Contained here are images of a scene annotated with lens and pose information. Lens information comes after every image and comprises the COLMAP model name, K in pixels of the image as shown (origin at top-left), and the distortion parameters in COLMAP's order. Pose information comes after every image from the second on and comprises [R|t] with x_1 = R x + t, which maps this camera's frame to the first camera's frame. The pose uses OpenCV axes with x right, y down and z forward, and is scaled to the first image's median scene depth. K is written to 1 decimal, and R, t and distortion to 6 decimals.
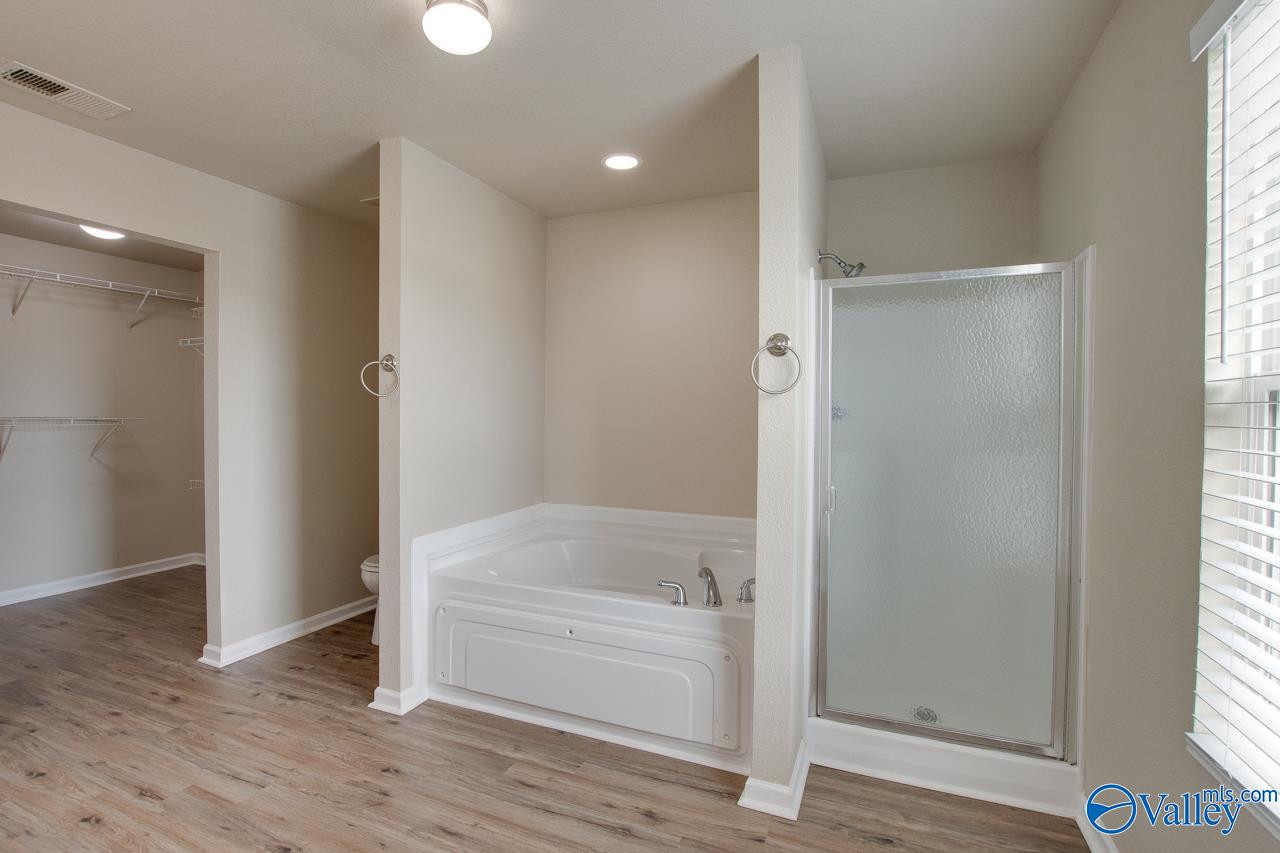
lens RADIAL K [[589.9, 0, 635.9], [0, 589.9, 422.6], [0, 0, 1]] dist [-0.028516, 0.002157]
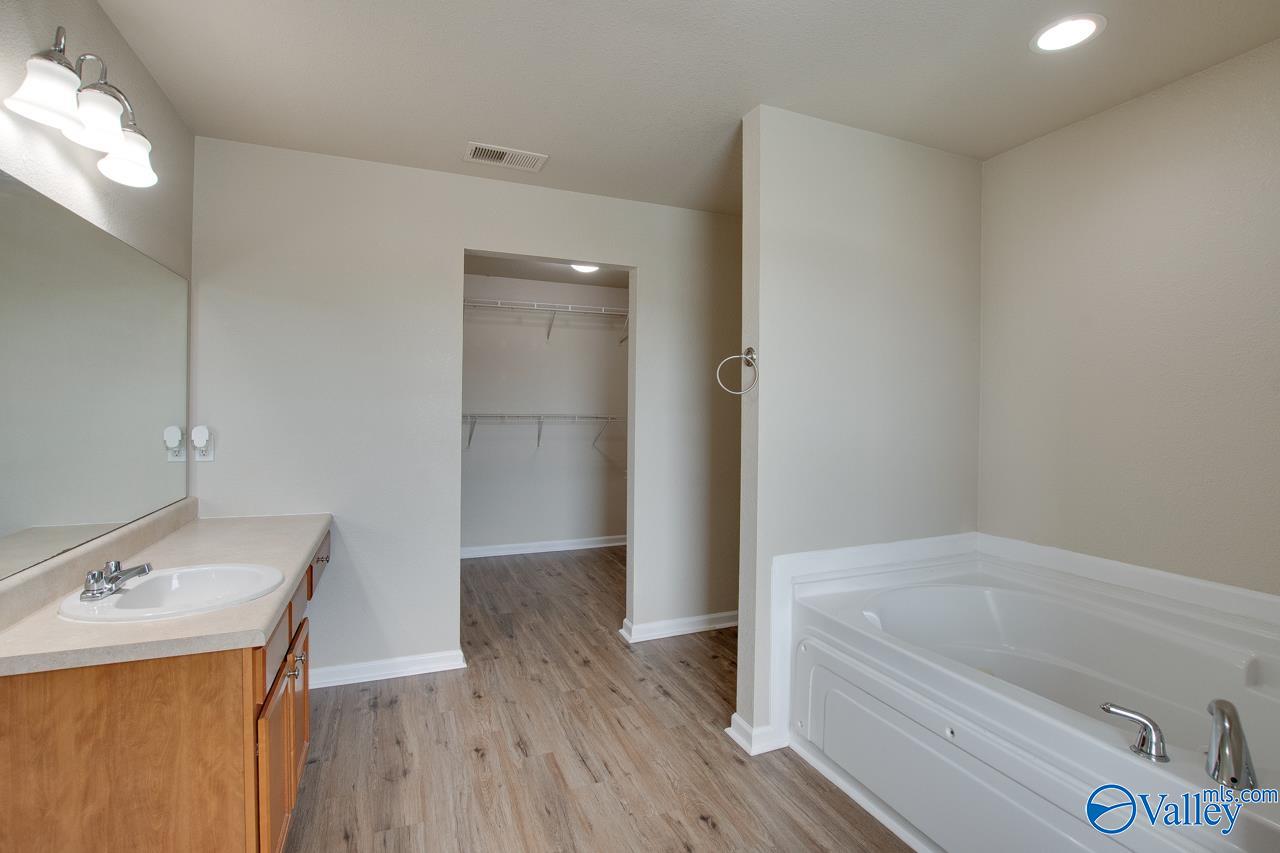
lens RADIAL K [[589.9, 0, 657.6], [0, 589.9, 407.5], [0, 0, 1]] dist [-0.028516, 0.002157]
pose [[0.715223, -0.002179, -0.698893, 0.109656], [-0.015909, 0.999685, -0.019398, -0.003790], [0.698715, 0.024992, 0.714963, 0.248249]]
